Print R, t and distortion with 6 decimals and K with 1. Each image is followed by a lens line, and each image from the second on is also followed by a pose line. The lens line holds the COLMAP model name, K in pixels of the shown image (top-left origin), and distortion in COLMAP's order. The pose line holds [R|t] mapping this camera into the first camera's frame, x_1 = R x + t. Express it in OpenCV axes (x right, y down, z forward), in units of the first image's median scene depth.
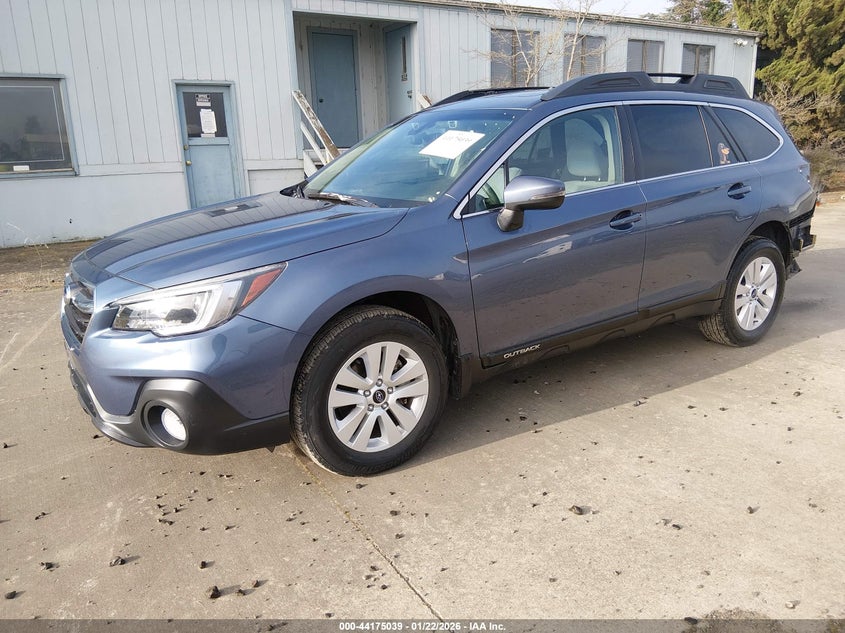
lens RADIAL K [[676.6, 0, 422.5], [0, 676.6, 316.5], [0, 0, 1]] dist [0.010285, -0.060920]
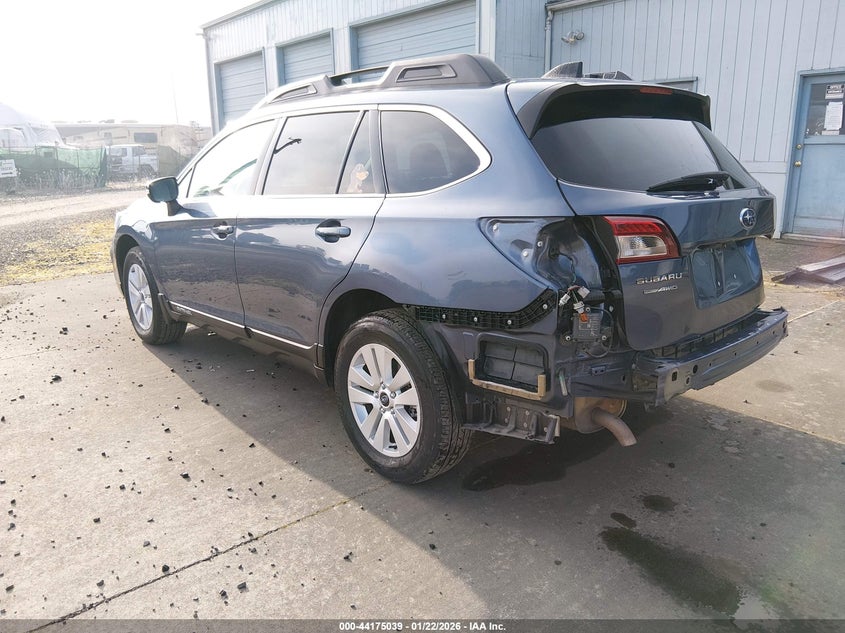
lens RADIAL K [[676.6, 0, 422.5], [0, 676.6, 316.5], [0, 0, 1]] dist [0.010285, -0.060920]
pose [[0.096570, 0.258586, -0.961149, 0.572387], [-0.239502, 0.943326, 0.229727, -0.138557], [0.966081, 0.208012, 0.153029, 0.485440]]
